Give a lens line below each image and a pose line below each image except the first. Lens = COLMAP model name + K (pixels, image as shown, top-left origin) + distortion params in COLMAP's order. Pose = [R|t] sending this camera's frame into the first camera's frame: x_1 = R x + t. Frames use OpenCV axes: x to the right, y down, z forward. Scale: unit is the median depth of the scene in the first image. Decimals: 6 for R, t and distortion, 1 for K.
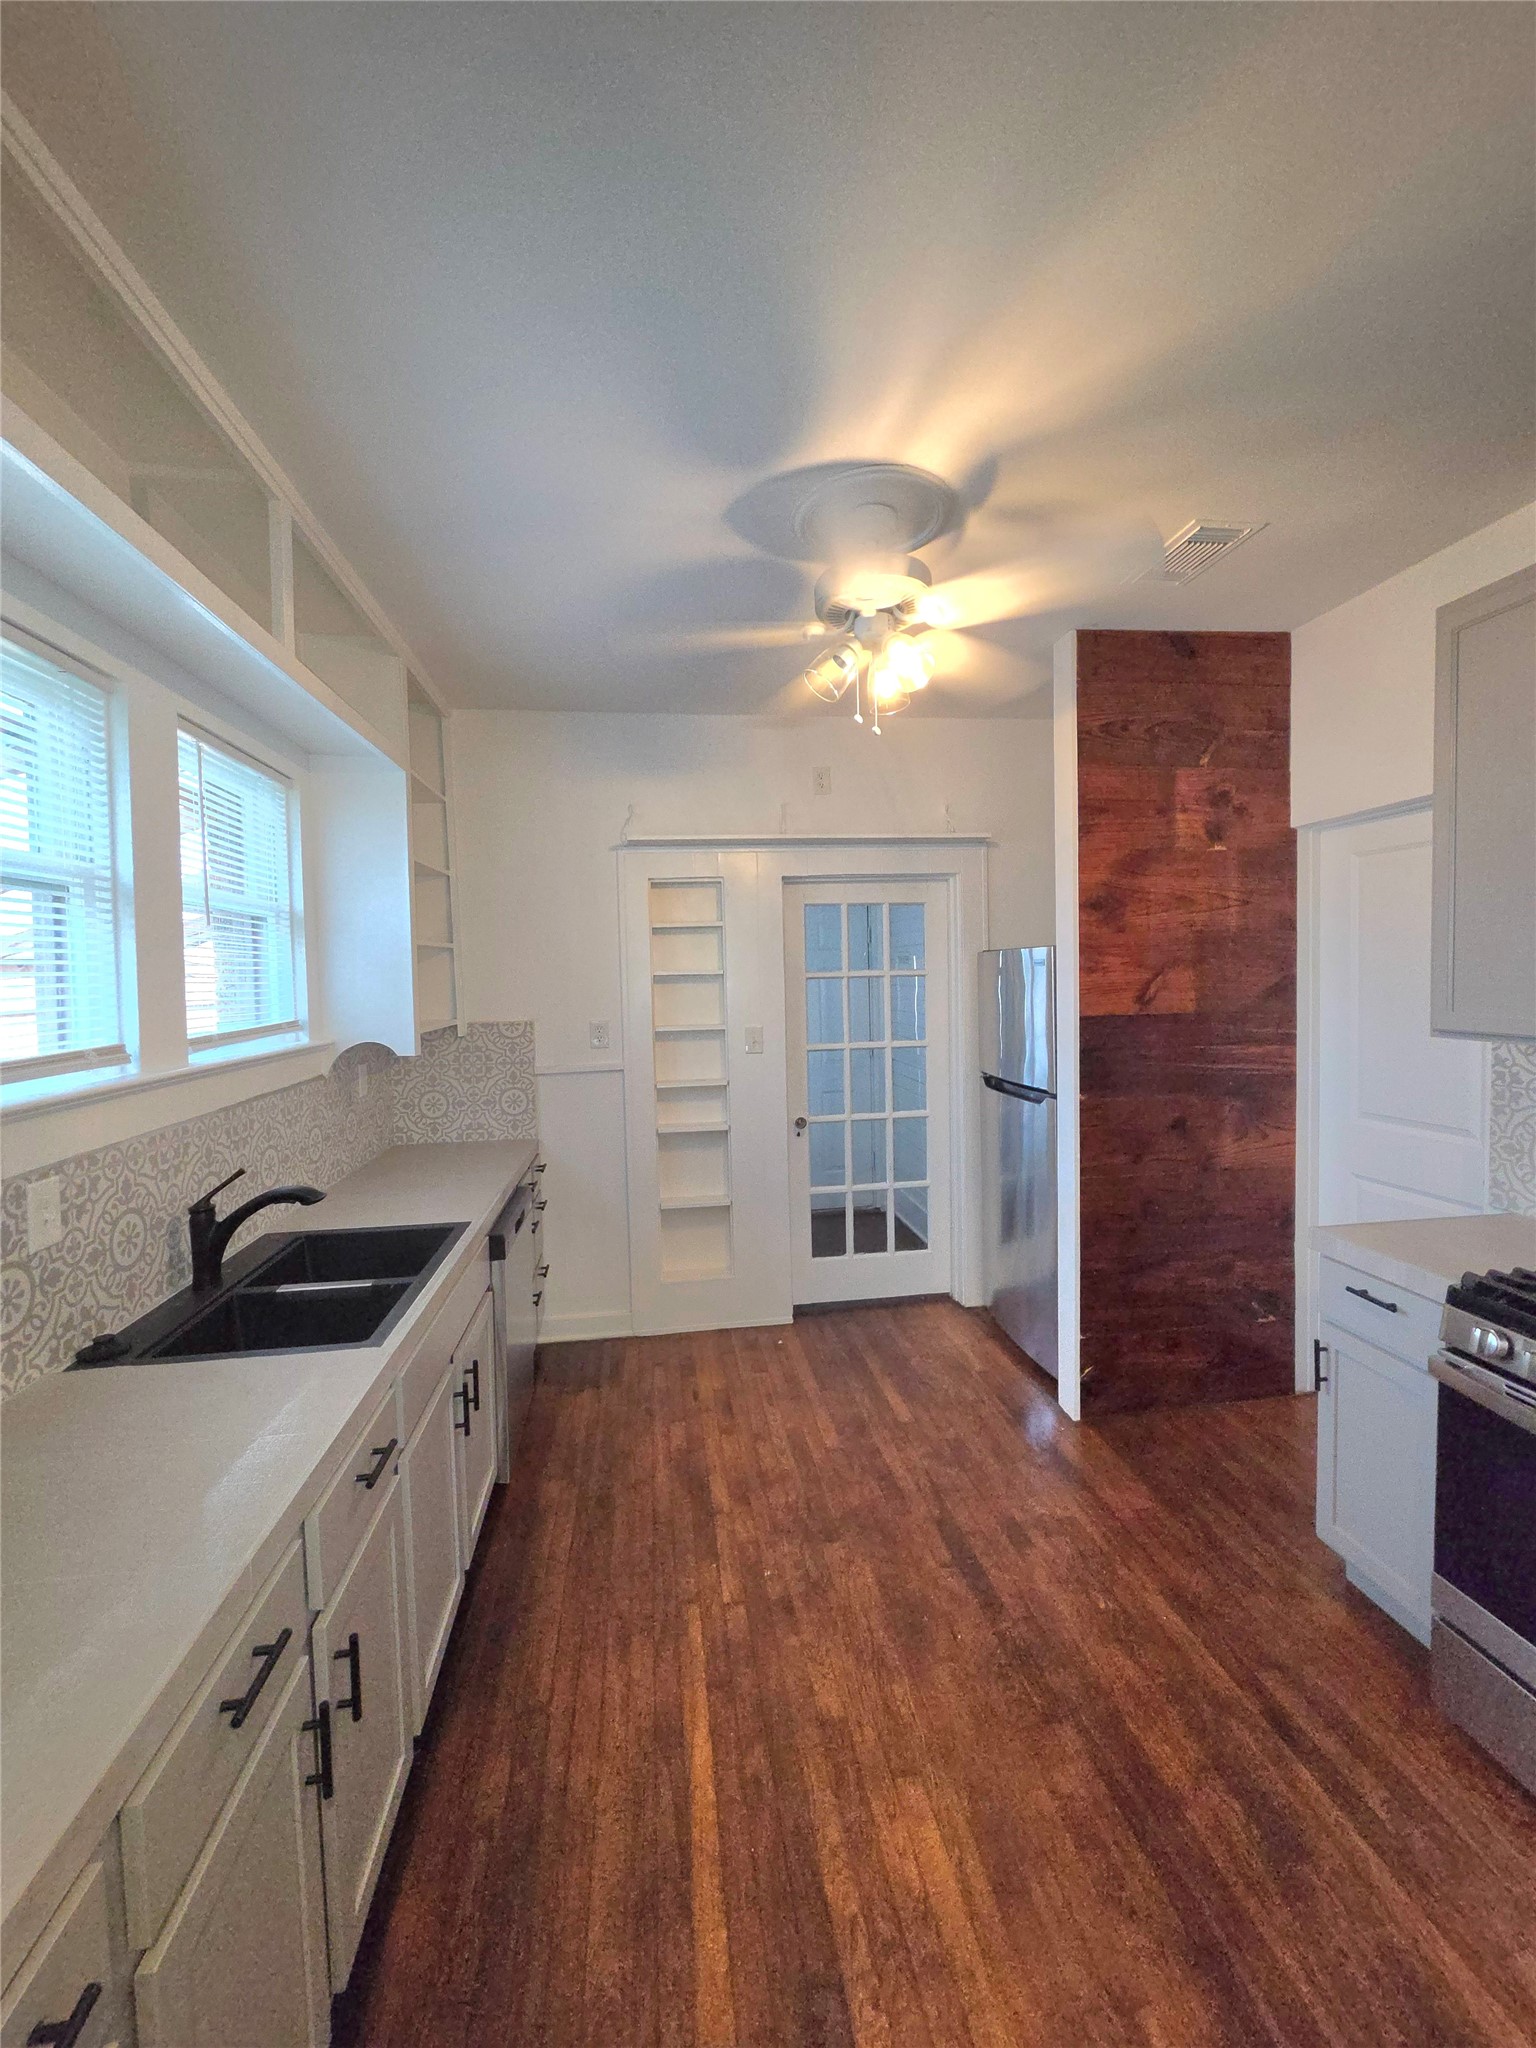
lens RADIAL K [[826.7, 0, 774.9], [0, 826.7, 1023.1], [0, 0, 1]] dist [0.001661, 0.000143]
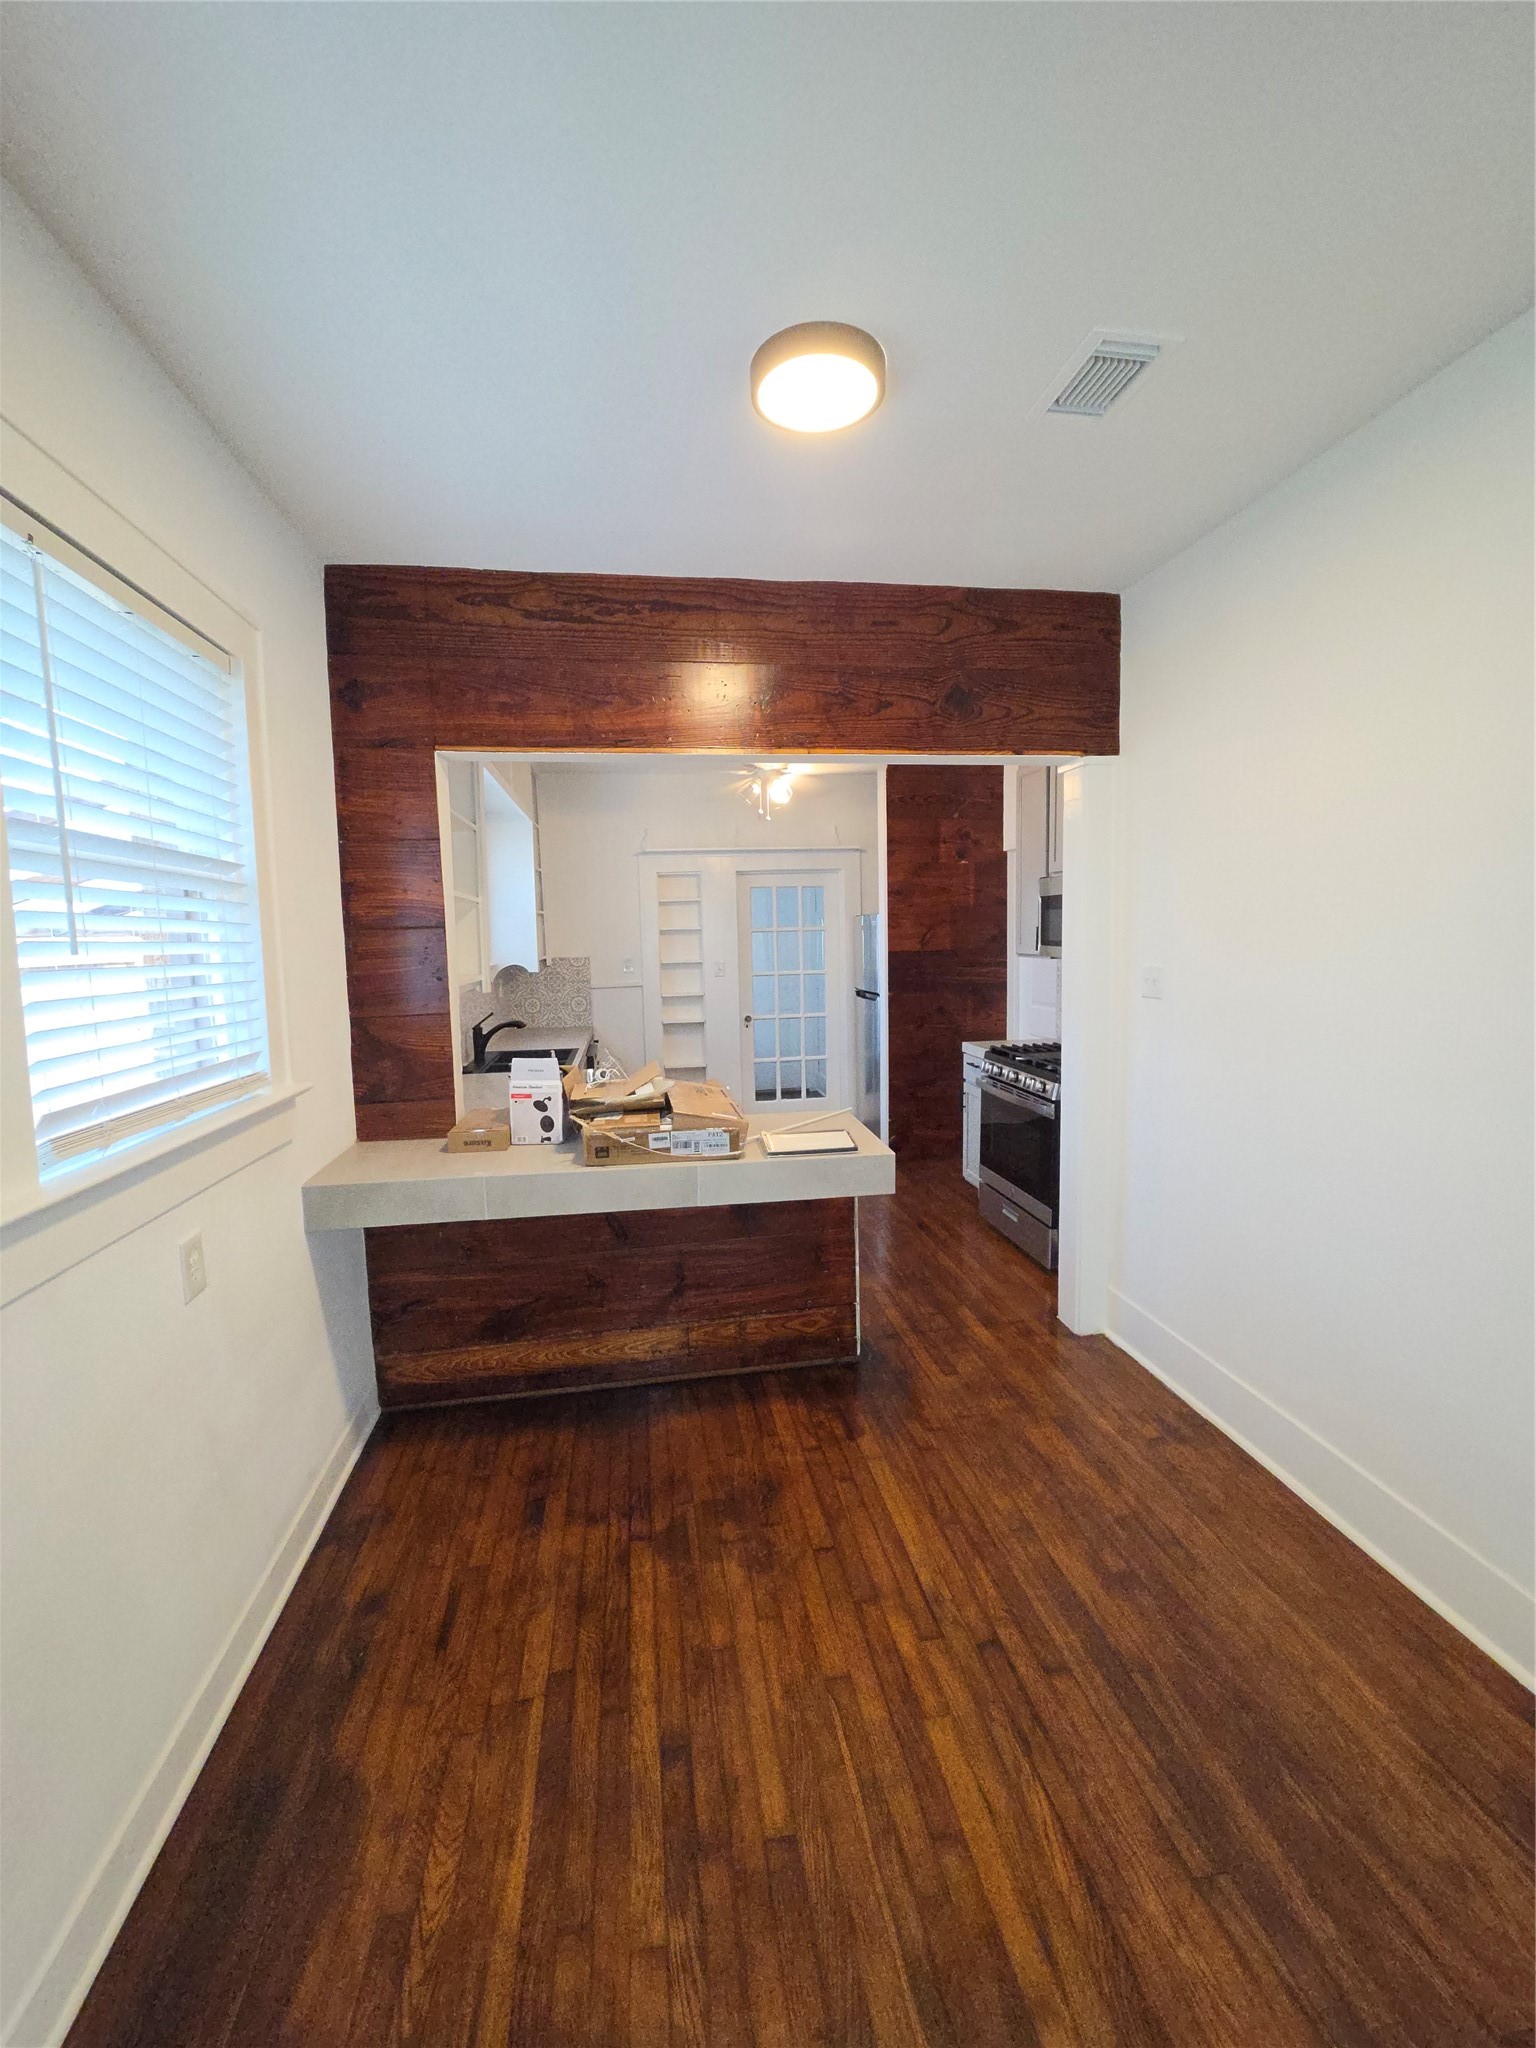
lens RADIAL K [[826.7, 0, 772.9], [0, 826.7, 1006.0], [0, 0, 1]] dist [0.001661, 0.000143]
pose [[0.999811, -0.001675, 0.019393, 0.065042], [0.001104, 0.999568, 0.029373, 0.060490], [-0.019434, -0.029346, 0.999380, -0.886036]]
